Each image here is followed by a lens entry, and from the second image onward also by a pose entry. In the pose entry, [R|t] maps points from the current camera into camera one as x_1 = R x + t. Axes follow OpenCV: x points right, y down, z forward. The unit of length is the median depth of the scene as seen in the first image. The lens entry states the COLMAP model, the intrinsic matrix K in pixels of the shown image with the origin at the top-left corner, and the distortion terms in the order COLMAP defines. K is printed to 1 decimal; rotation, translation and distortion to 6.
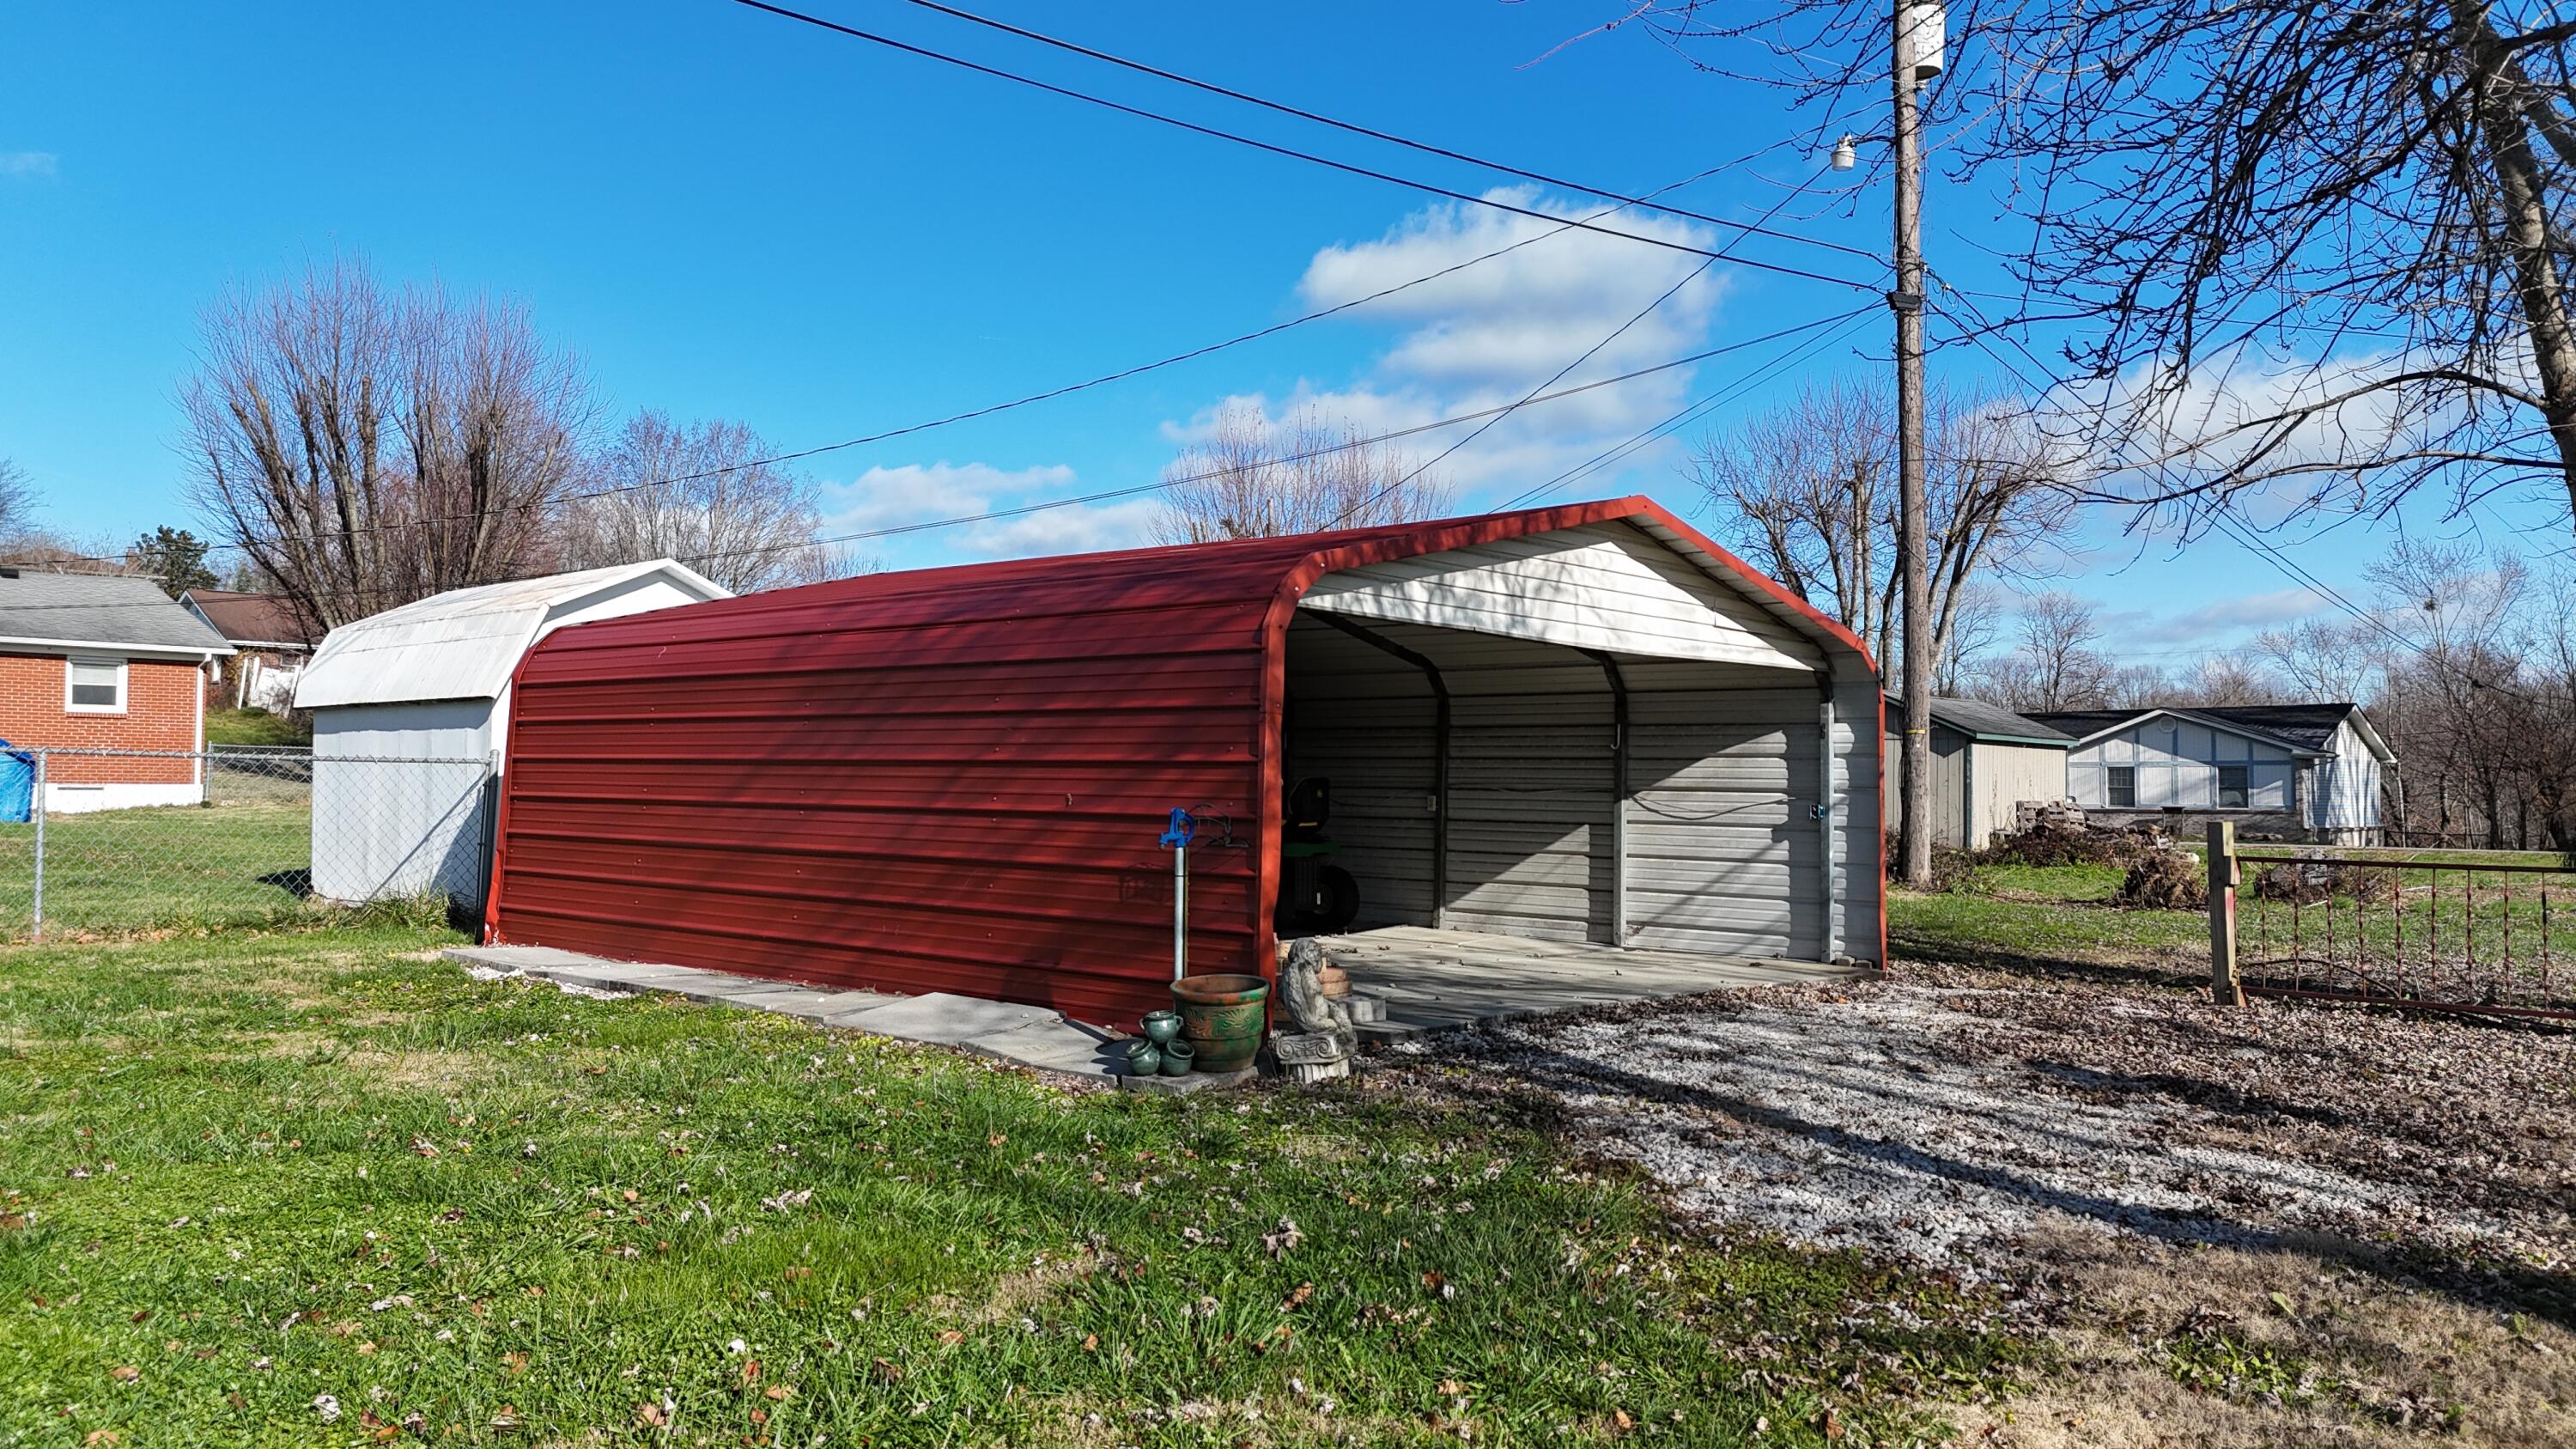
lens RADIAL K [[1825.3, 0, 1288.0], [0, 1825.3, 724.5], [0, 0, 1]] dist [0.094136, -0.085156]
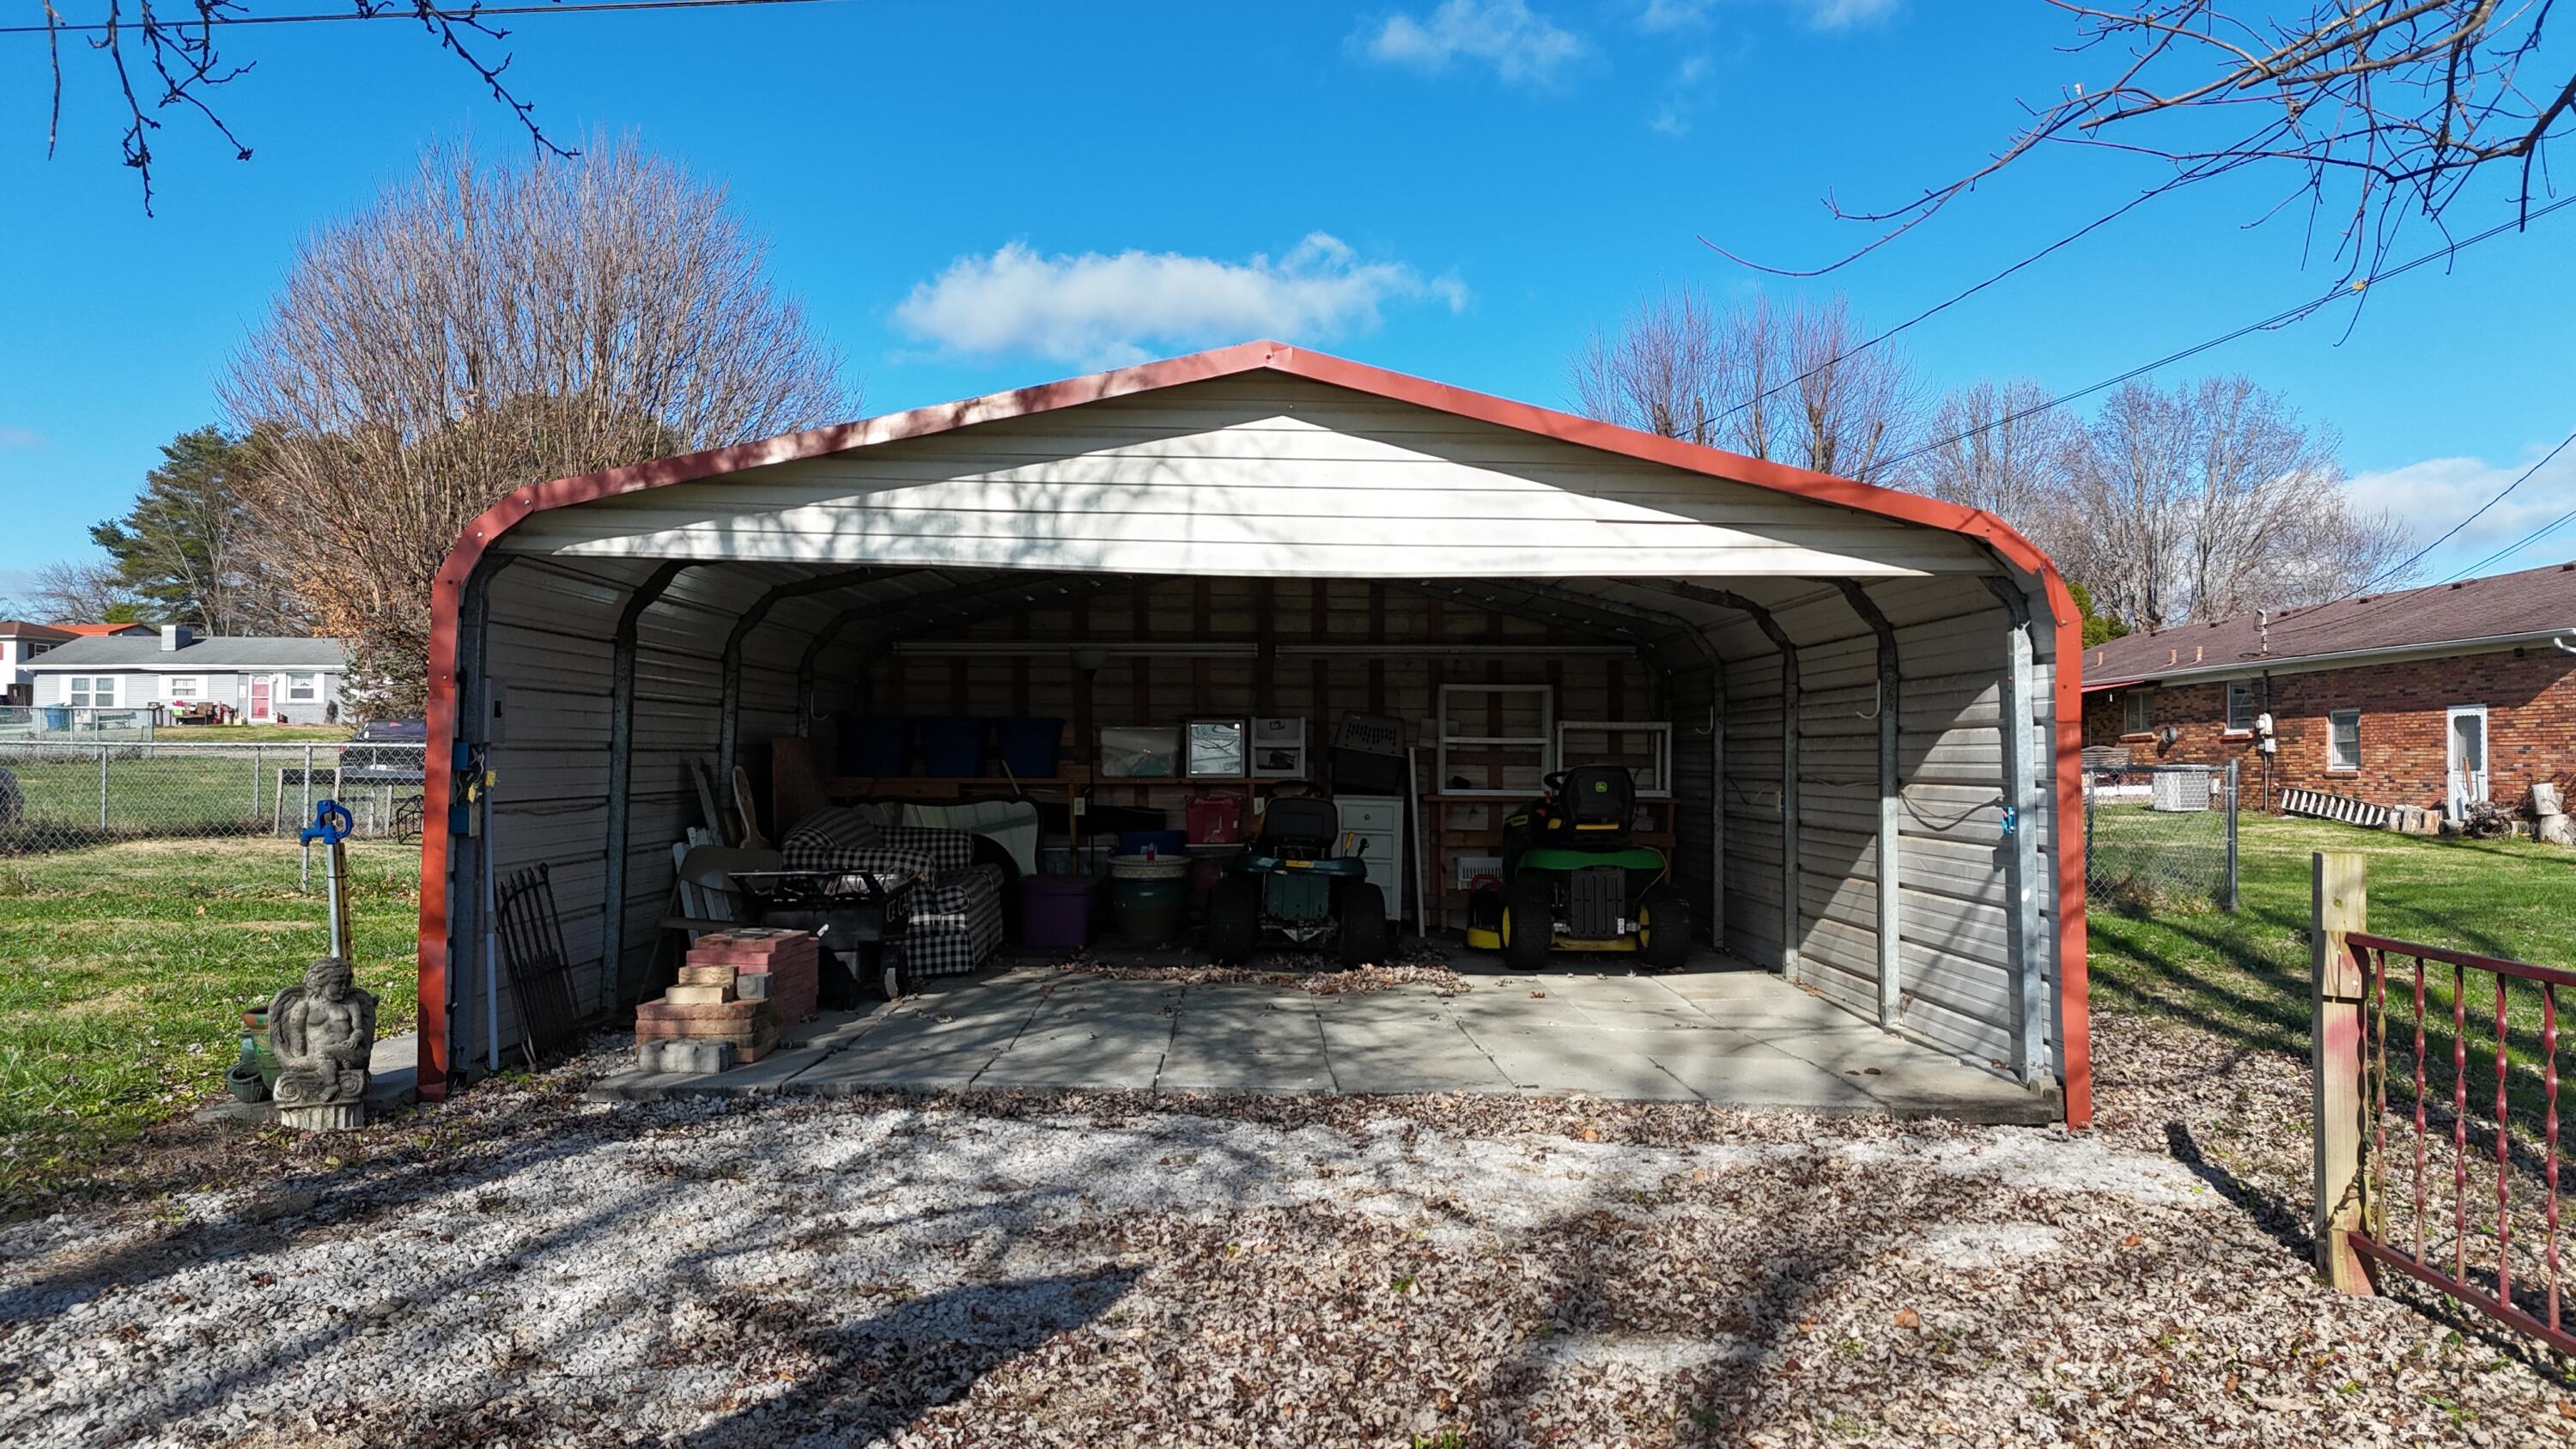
lens RADIAL K [[1825.3, 0, 1288.0], [0, 1825.3, 724.5], [0, 0, 1]] dist [0.094136, -0.085156]
pose [[0.694804, -0.017736, -0.718980, 0.710476], [0.021405, 0.999763, -0.003978, 0.019135], [0.718880, -0.012625, 0.695019, 0.562126]]
